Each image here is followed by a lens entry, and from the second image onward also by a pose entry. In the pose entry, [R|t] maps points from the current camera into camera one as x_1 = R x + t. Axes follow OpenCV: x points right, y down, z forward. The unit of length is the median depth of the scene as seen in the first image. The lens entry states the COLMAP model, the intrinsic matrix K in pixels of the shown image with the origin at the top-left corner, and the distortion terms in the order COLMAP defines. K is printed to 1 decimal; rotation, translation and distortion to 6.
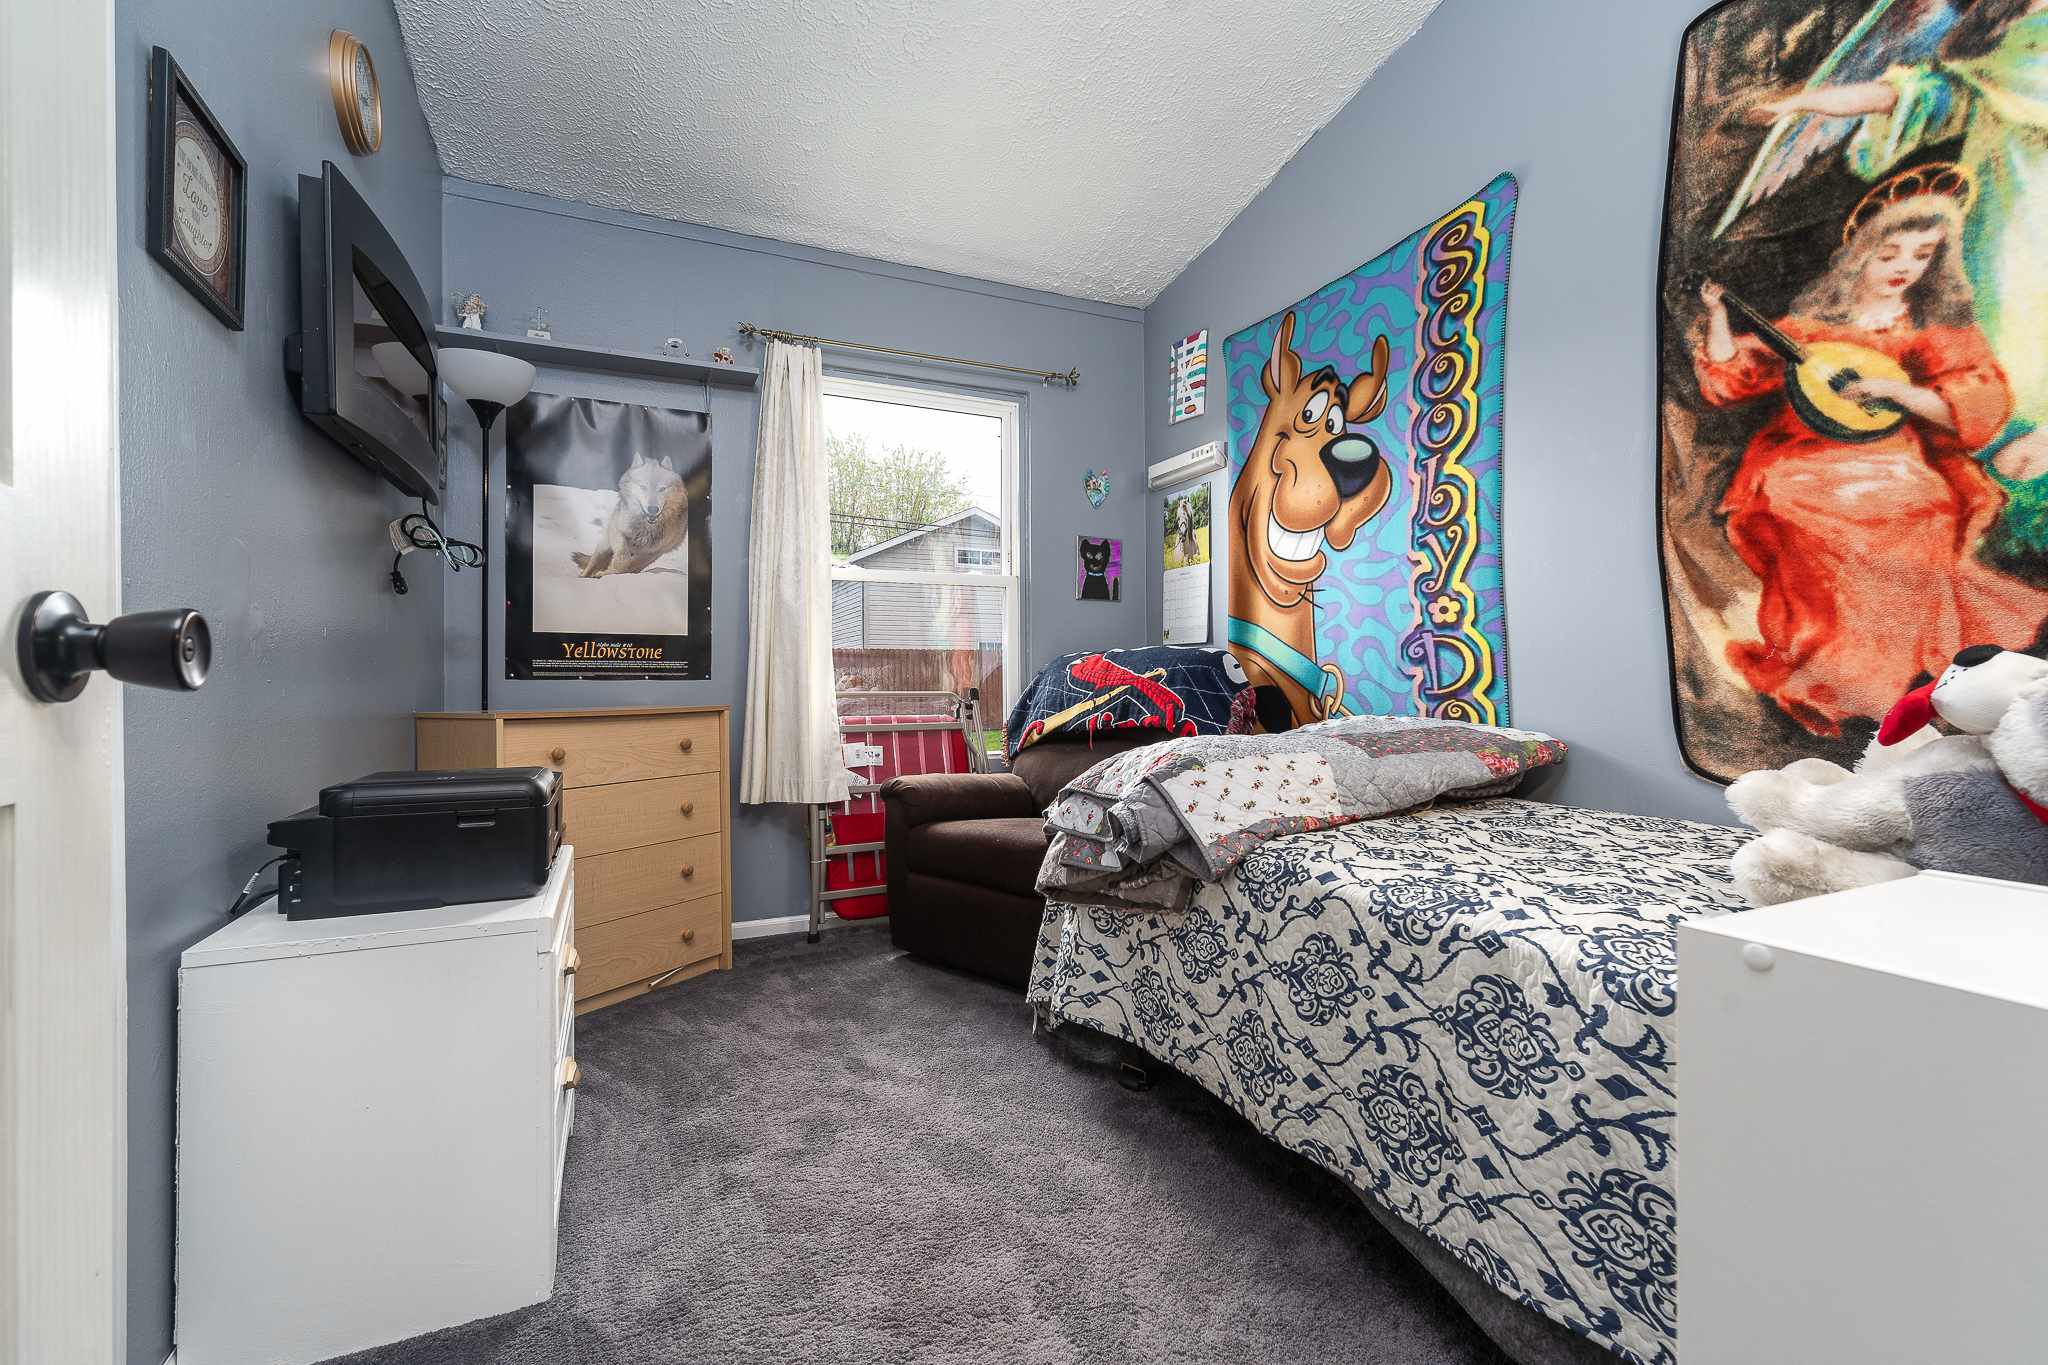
lens RADIAL K [[891.7, 0, 1017.7], [0, 891.7, 676.3], [0, 0, 1]] dist [0.003577, 0.000060]
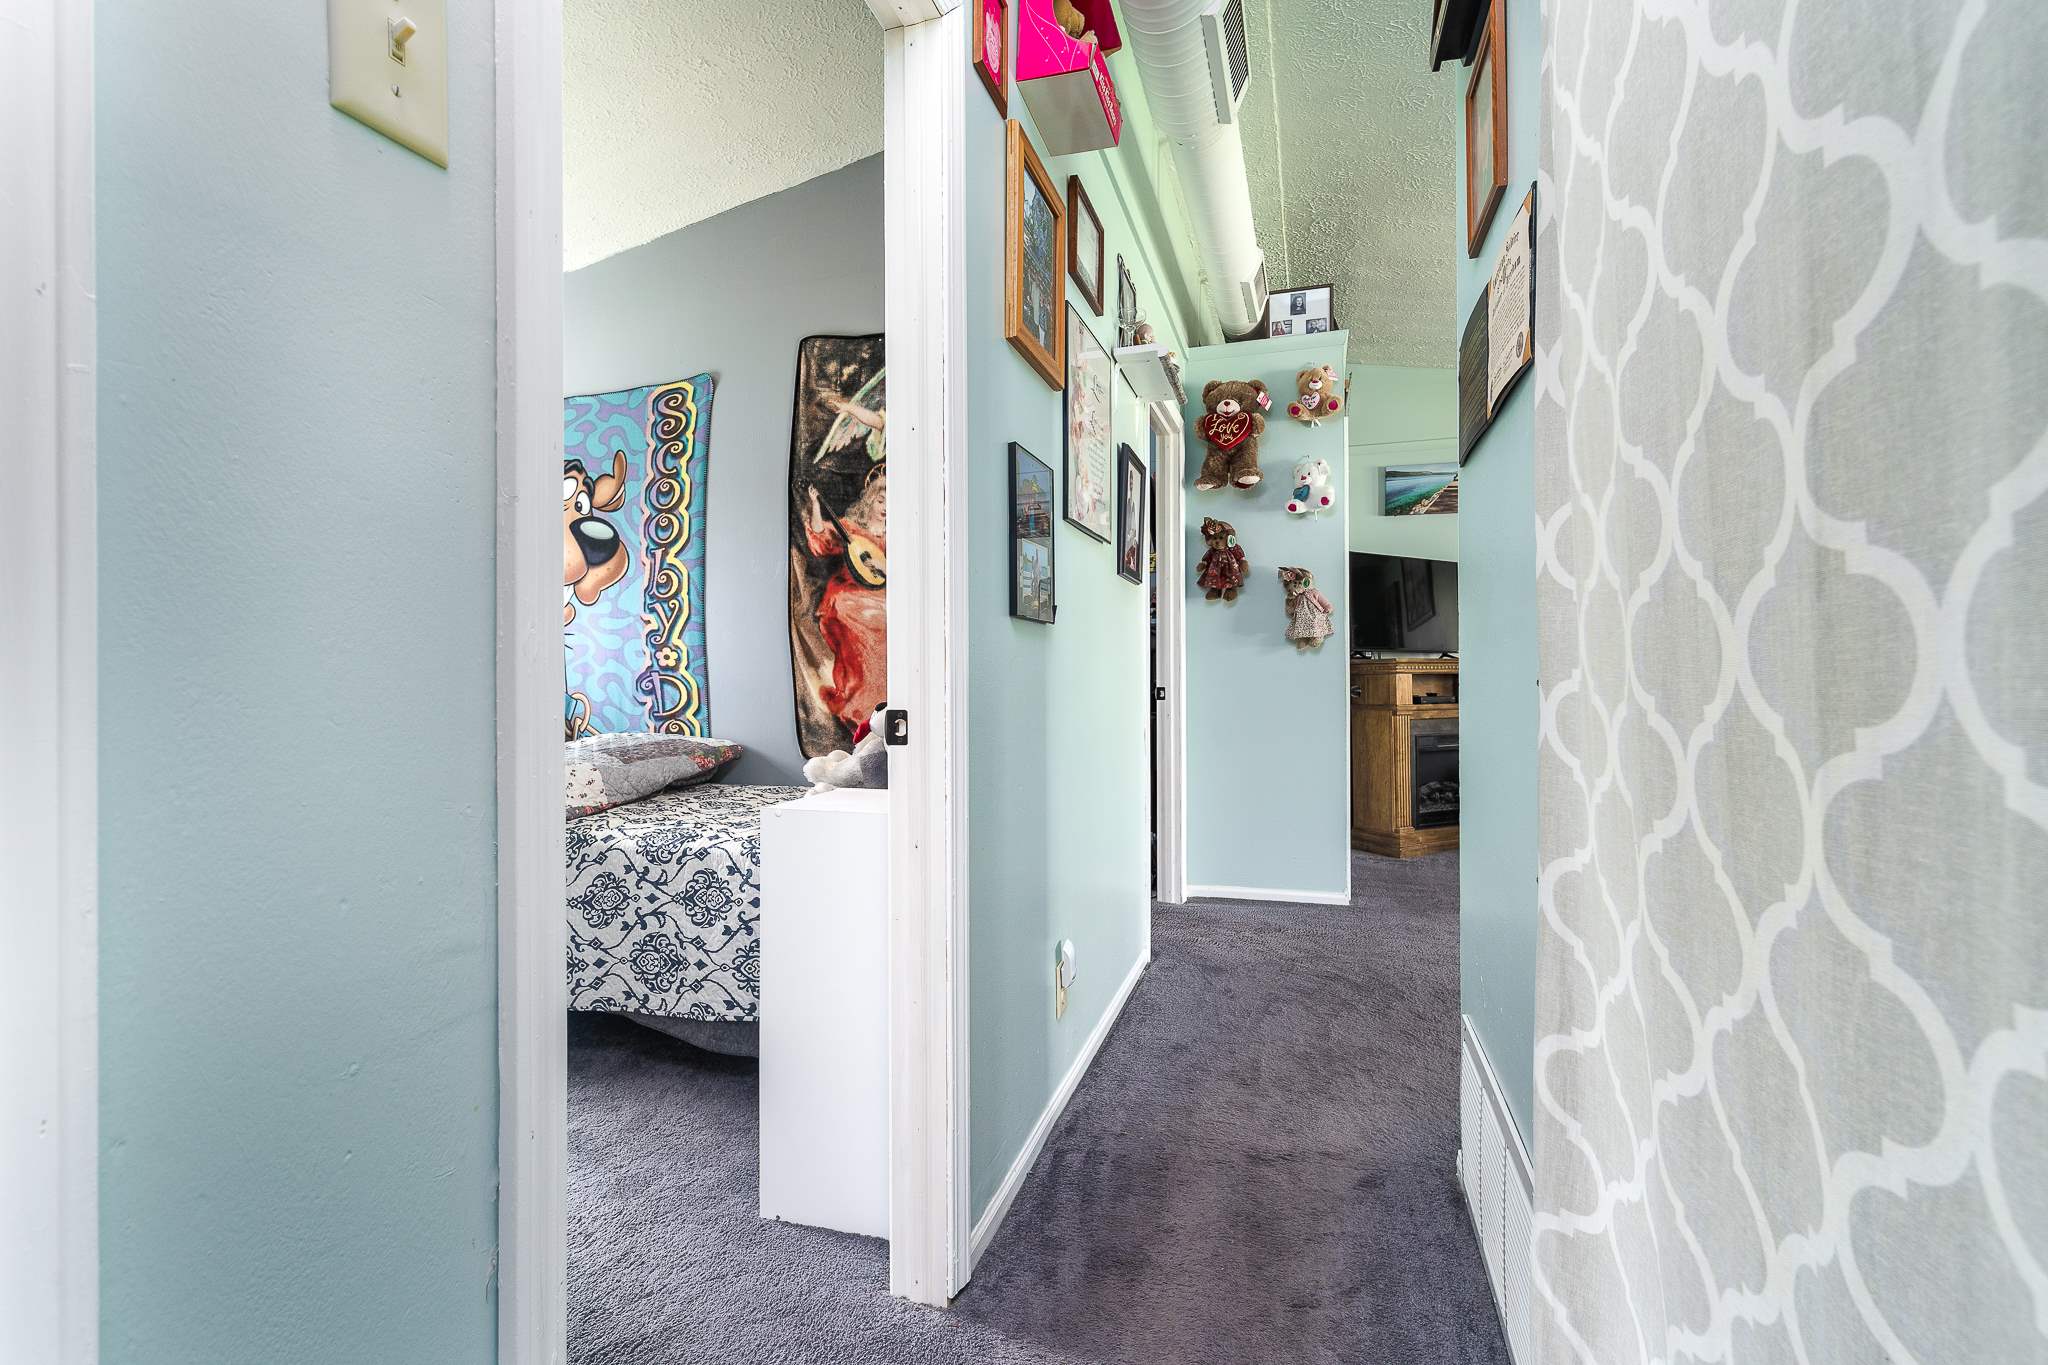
lens RADIAL K [[891.7, 0, 1021.8], [0, 891.7, 677.9], [0, 0, 1]] dist [0.003577, 0.000060]
pose [[0.664352, 0.000784, 0.747419, -0.310802], [-0.000305, 1.000000, -0.000778, -0.057790], [-0.747420, 0.000289, 0.664352, -0.548072]]
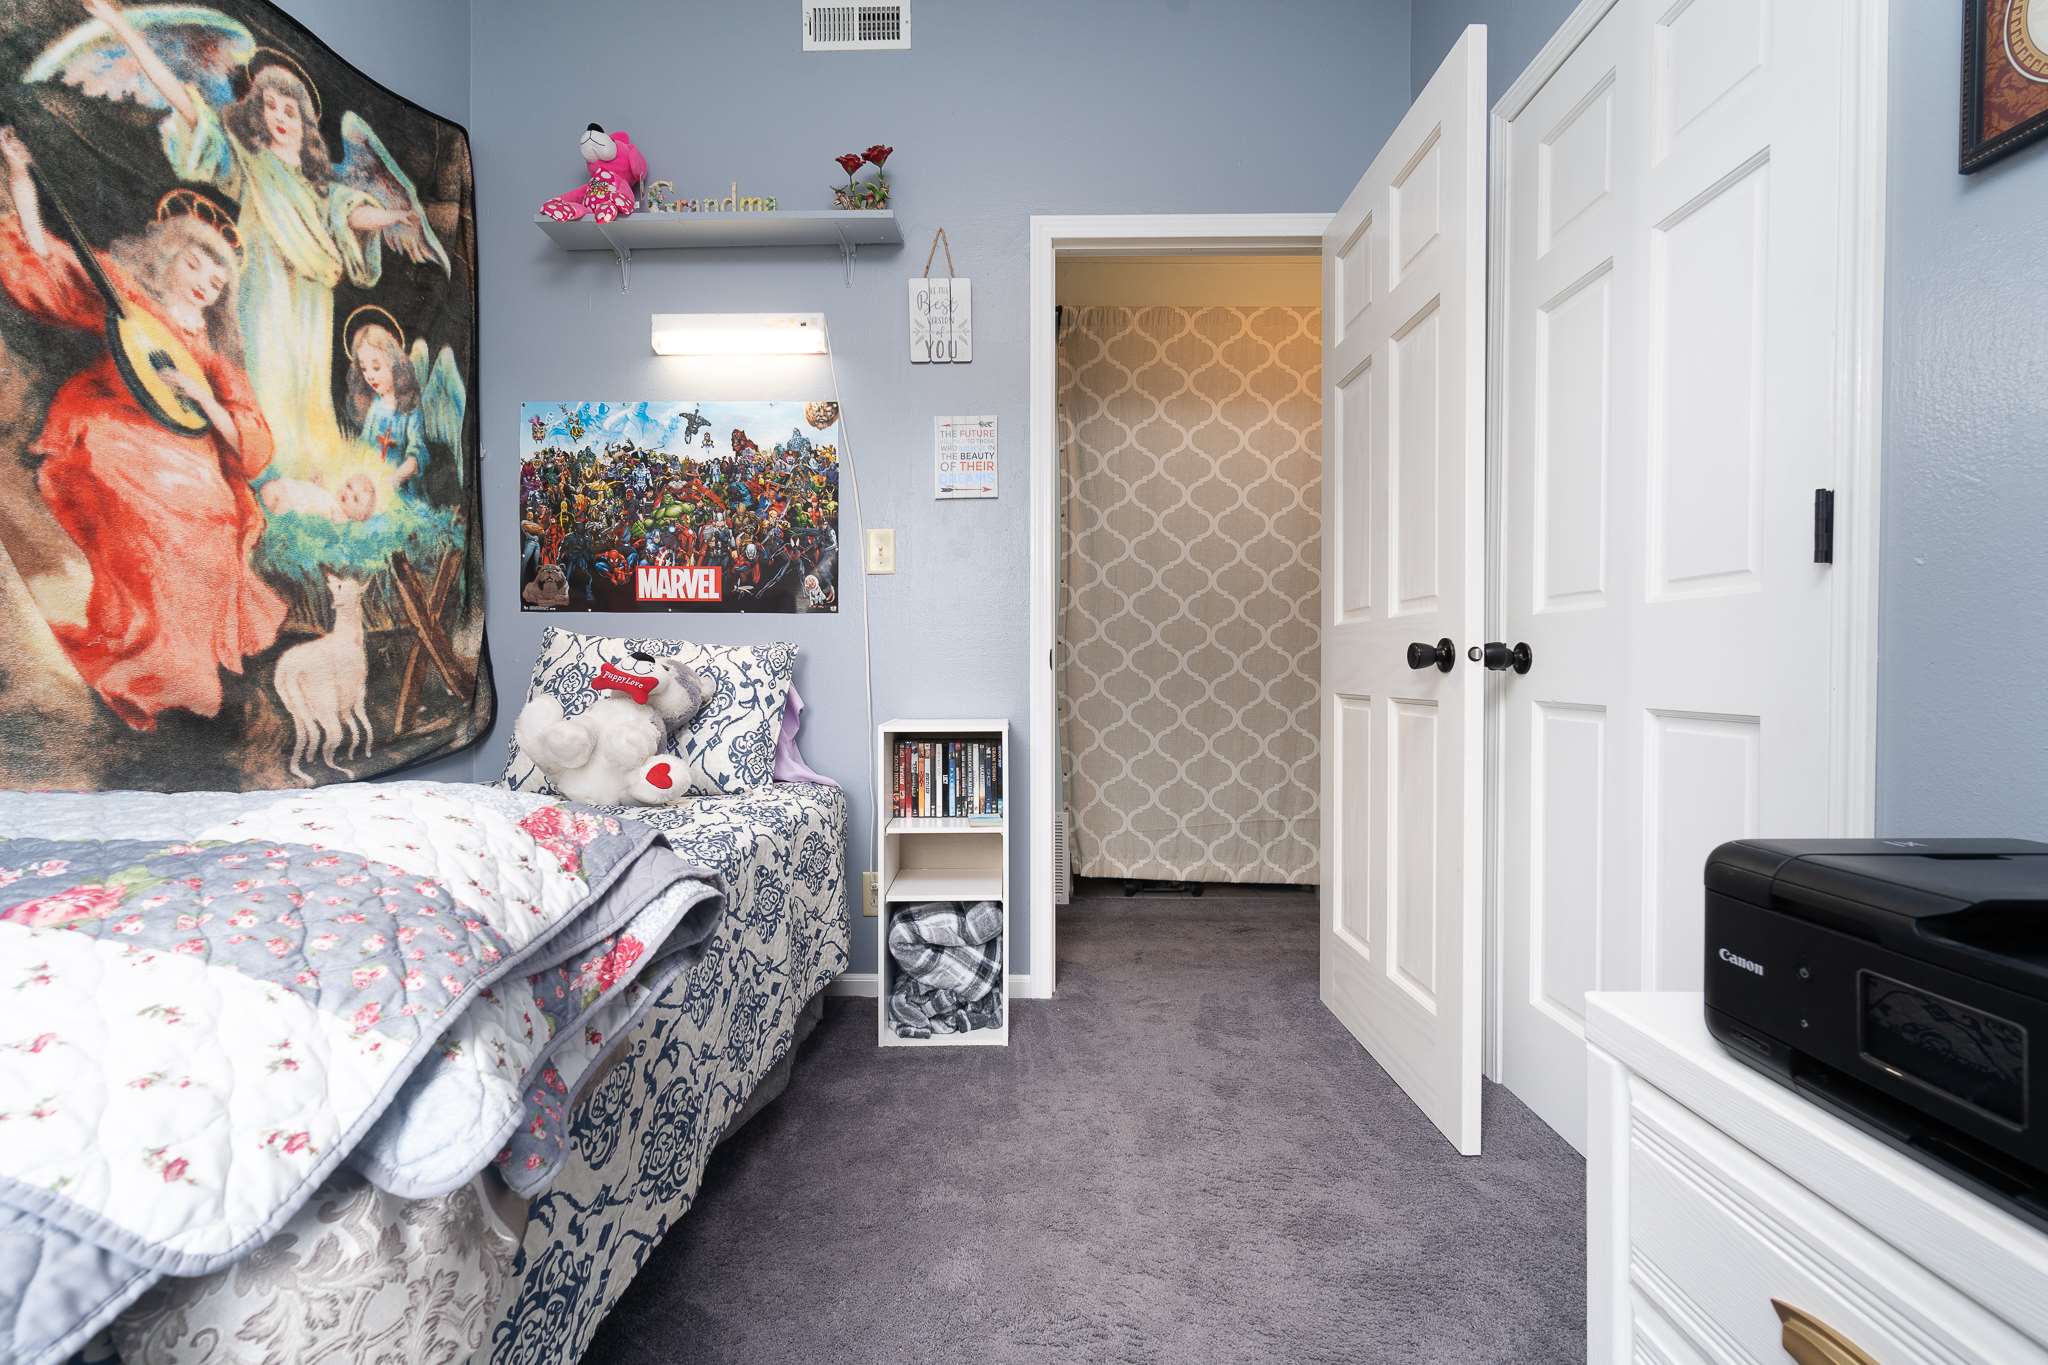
lens RADIAL K [[891.7, 0, 1022.3], [0, 891.7, 676.1], [0, 0, 1]] dist [0.003577, 0.000060]
pose [[-0.910155, 0.001438, 0.414265, -0.312394], [0.003712, 0.999982, 0.004684, 0.008428], [-0.414250, 0.005801, -0.910144, 1.428344]]
